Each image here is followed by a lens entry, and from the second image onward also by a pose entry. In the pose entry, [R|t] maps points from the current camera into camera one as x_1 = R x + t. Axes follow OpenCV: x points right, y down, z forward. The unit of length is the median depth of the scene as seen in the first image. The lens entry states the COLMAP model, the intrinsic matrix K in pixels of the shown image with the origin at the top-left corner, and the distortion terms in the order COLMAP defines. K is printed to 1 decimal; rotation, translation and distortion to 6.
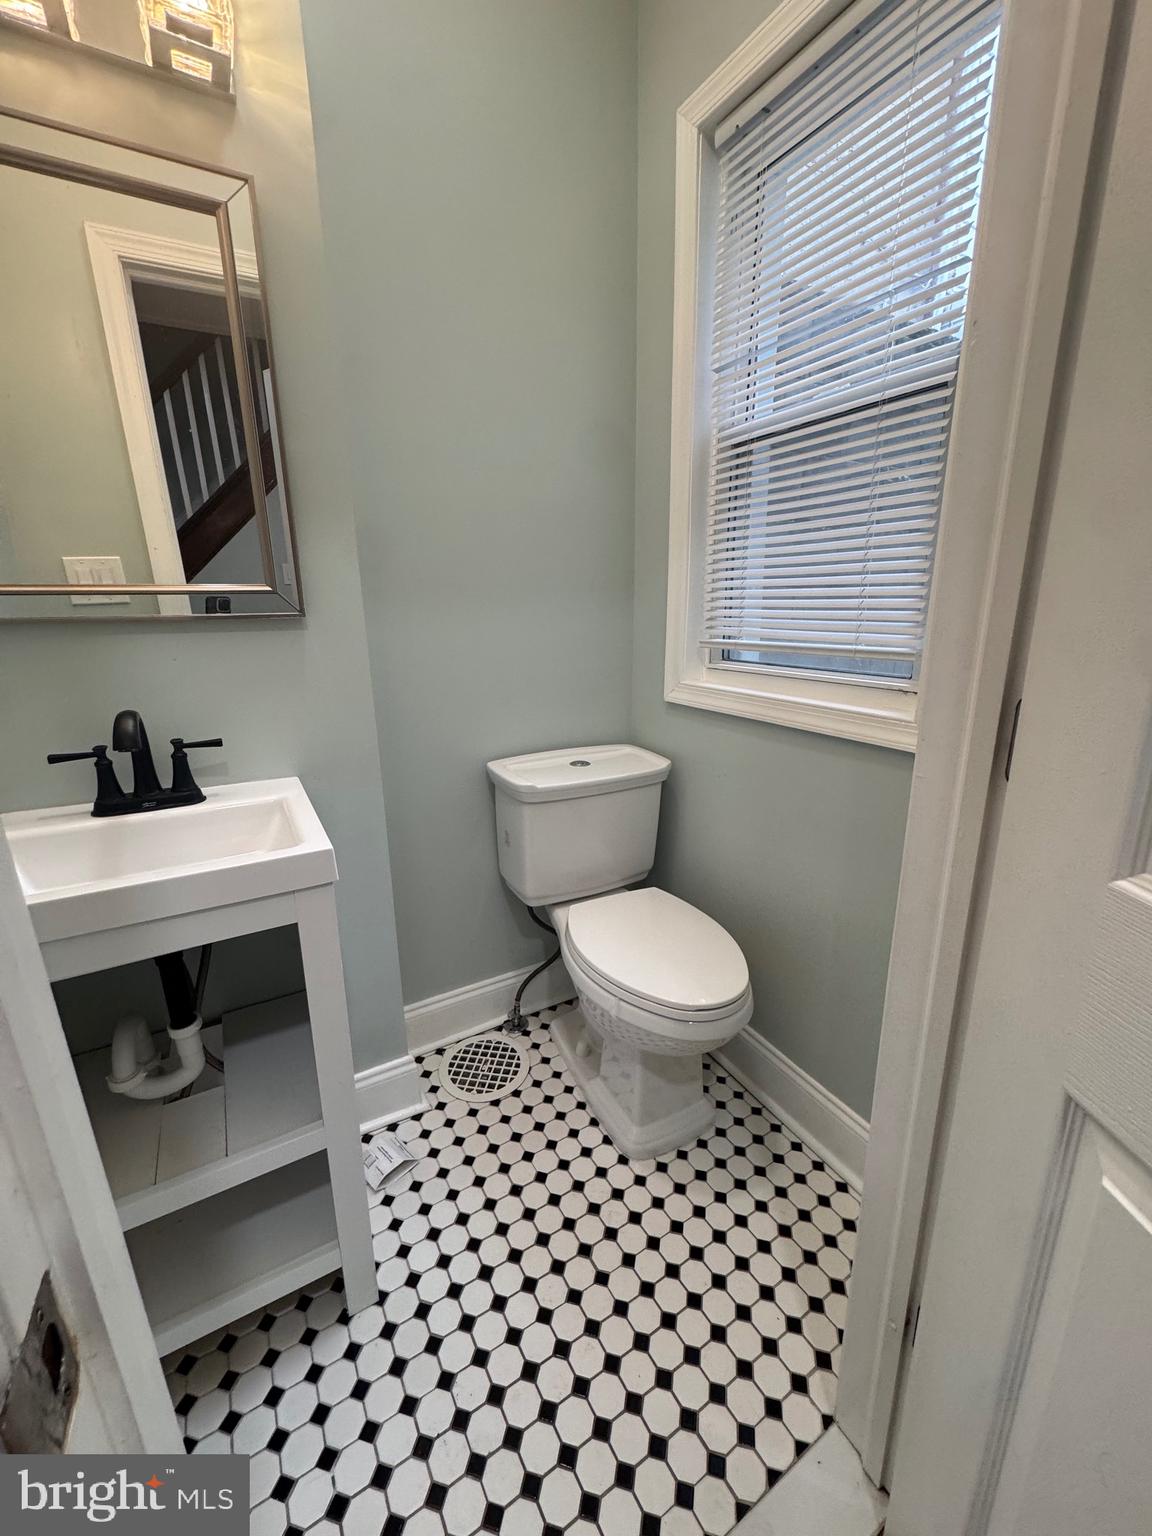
lens RADIAL K [[614.4, 0, 578.2], [0, 614.4, 767.0], [0, 0, 1]] dist [-0.003691, 0.000022]
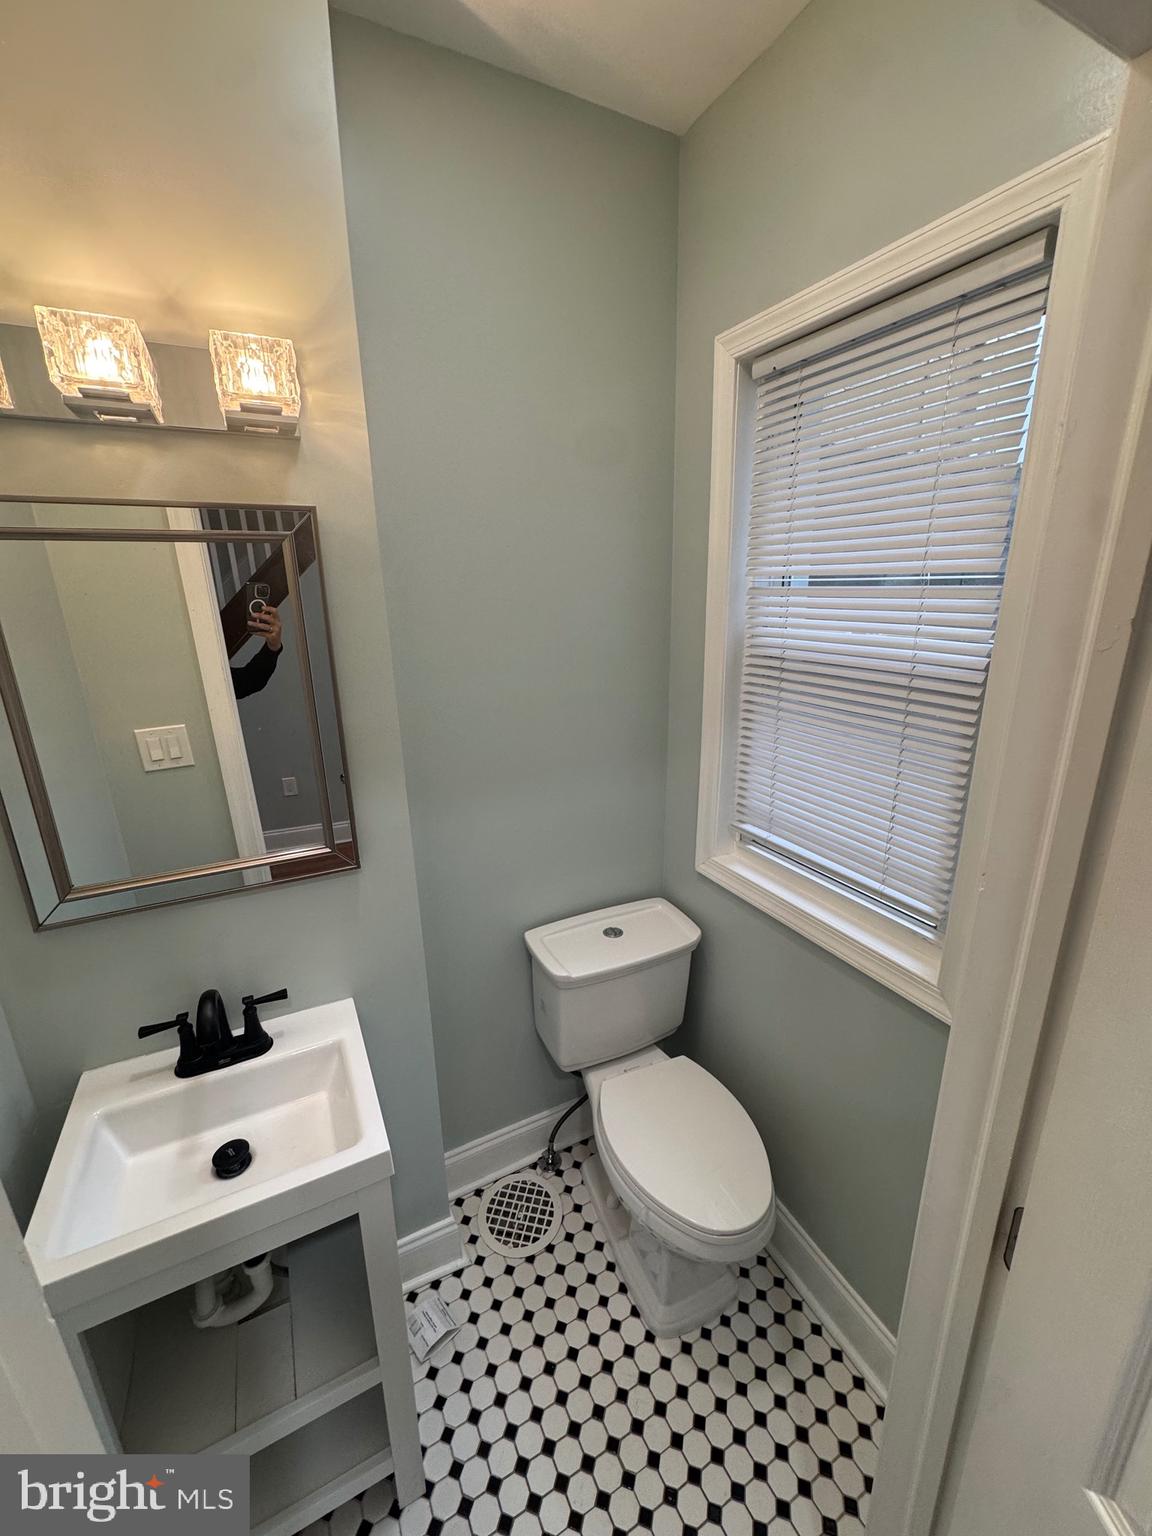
lens RADIAL K [[614.4, 0, 576.4], [0, 614.4, 764.9], [0, 0, 1]] dist [-0.003691, 0.000022]
pose [[0.998499, 0.010244, -0.053810, -0.006779], [-0.009005, 0.999690, 0.023227, -0.366169], [0.054031, -0.022708, 0.998281, -0.043934]]
